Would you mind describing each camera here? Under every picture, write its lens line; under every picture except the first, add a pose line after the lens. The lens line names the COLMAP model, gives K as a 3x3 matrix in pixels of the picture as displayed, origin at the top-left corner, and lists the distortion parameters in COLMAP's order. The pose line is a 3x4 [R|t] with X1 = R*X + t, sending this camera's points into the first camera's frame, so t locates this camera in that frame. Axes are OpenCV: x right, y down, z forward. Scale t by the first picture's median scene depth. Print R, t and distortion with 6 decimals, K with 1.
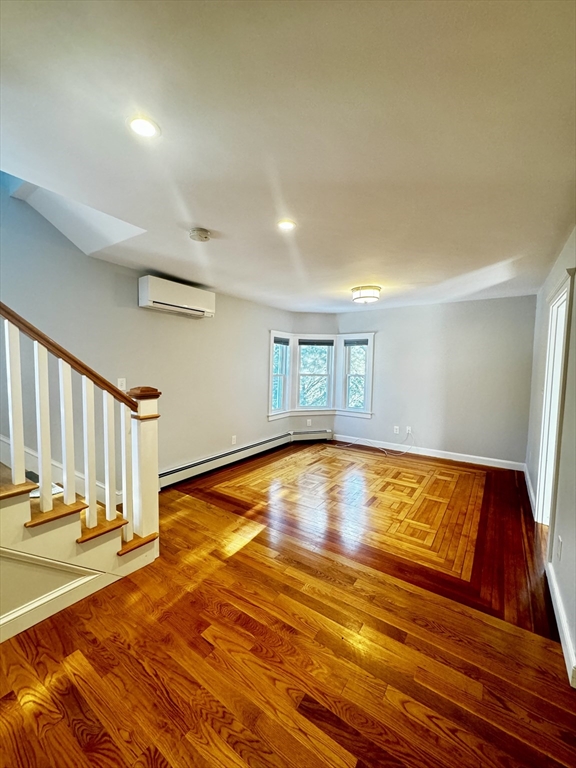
lens RADIAL K [[307.5, 0, 289.4], [0, 307.5, 385.9], [0, 0, 1]] dist [0.000728, 0.000092]
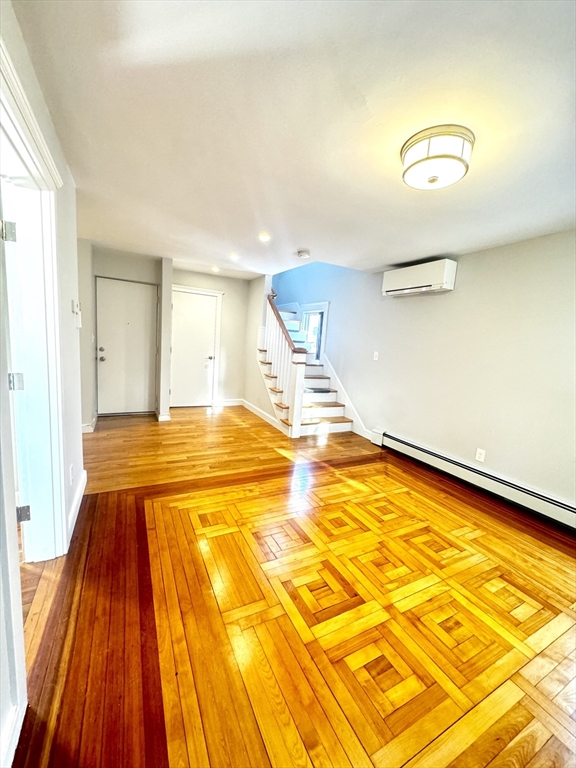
lens RADIAL K [[307.5, 0, 289.2], [0, 307.5, 382.3], [0, 0, 1]] dist [0.000728, 0.000092]
pose [[-0.461780, 0.069488, -0.884269, 0.852860], [-0.142403, 0.978187, 0.151234, -0.041580], [0.875489, 0.195759, -0.441812, 1.221820]]
